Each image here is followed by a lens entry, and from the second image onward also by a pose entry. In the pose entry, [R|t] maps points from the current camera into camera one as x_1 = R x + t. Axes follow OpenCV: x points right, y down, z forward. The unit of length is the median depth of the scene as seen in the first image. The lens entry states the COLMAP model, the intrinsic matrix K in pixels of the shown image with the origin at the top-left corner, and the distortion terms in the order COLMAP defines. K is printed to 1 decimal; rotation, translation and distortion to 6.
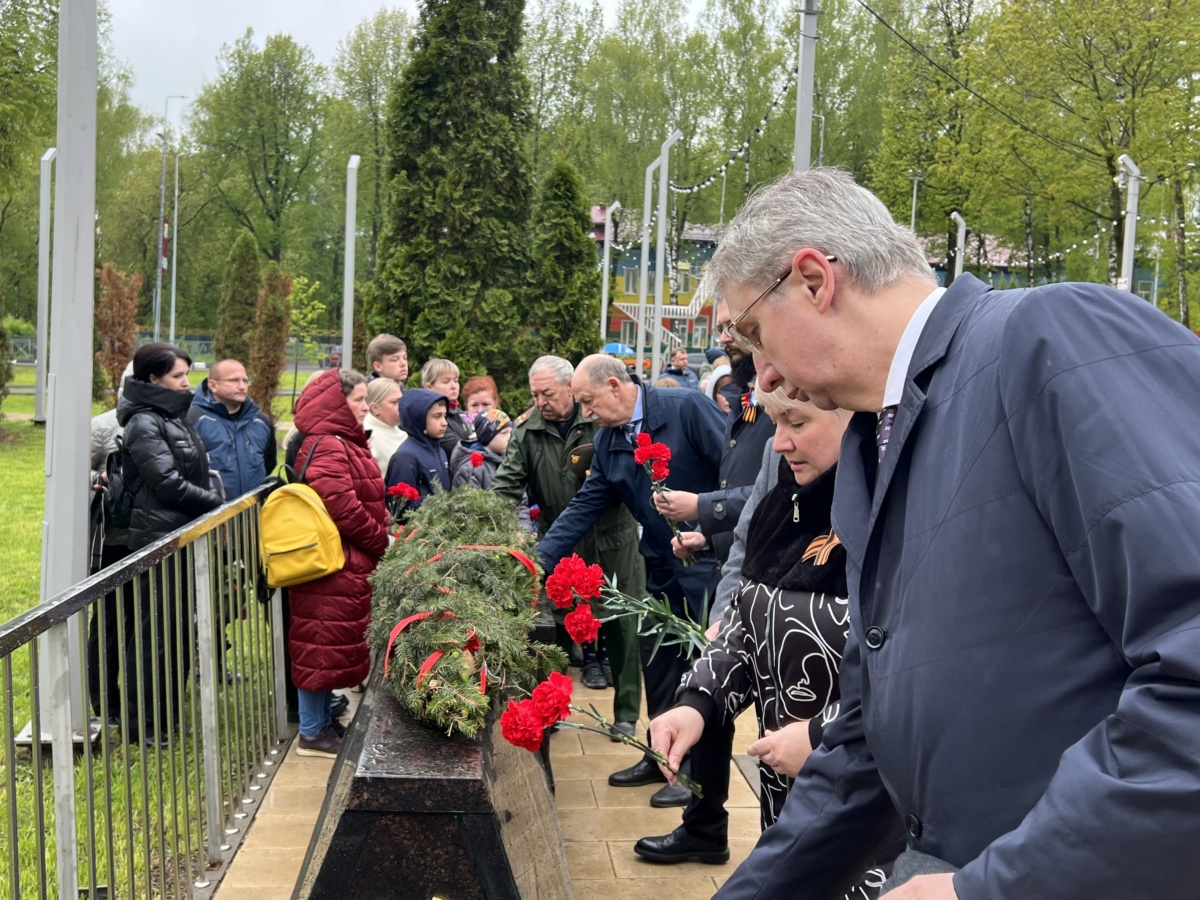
lens RADIAL K [[1308.2, 0, 600.0], [0, 1308.2, 450.0], [0, 0, 1]] dist [0.057303, -0.023524]
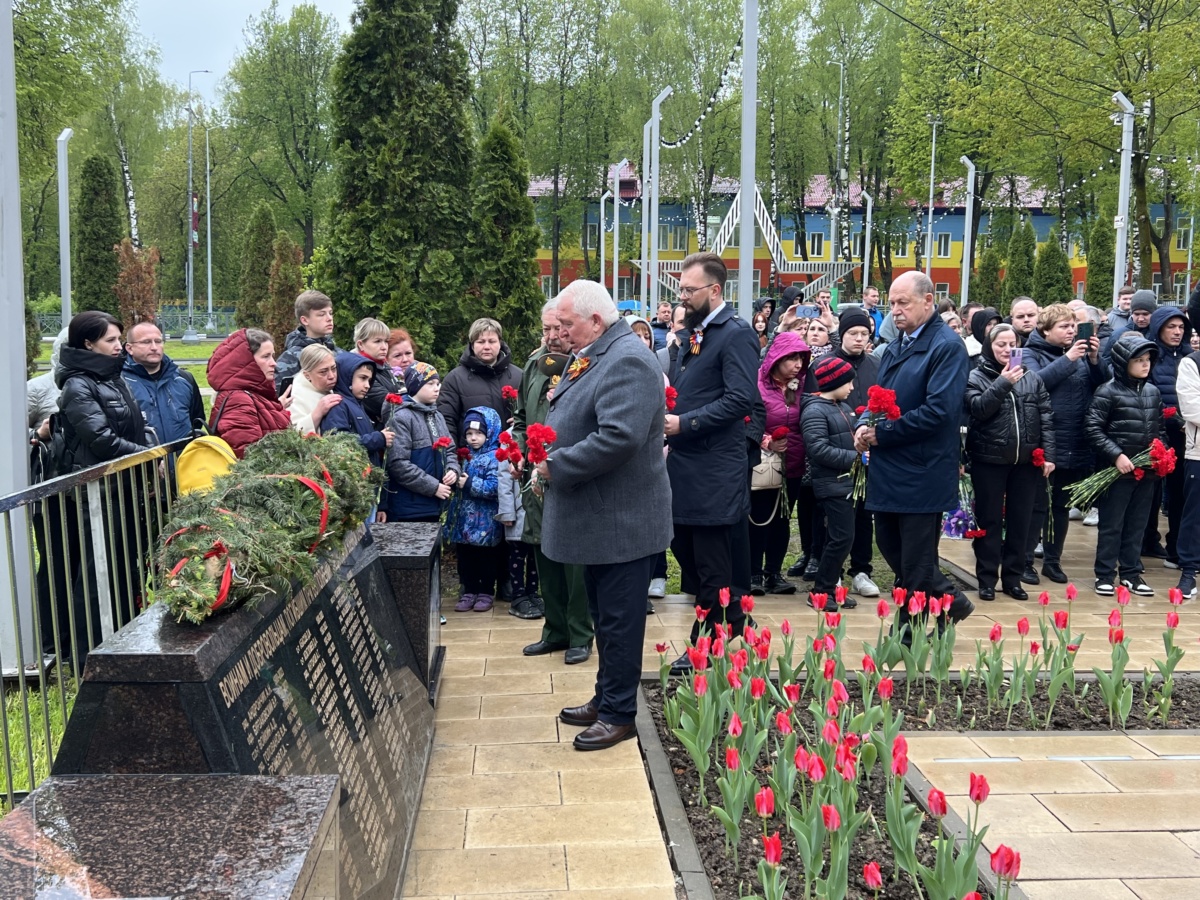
lens RADIAL K [[1308.2, 0, 600.0], [0, 1308.2, 450.0], [0, 0, 1]] dist [0.057303, -0.023524]
pose [[0.998703, -0.030498, -0.040776, 0.087615], [0.031752, 0.999031, 0.030475, 0.009277], [0.039807, -0.031730, 0.998703, -0.050799]]
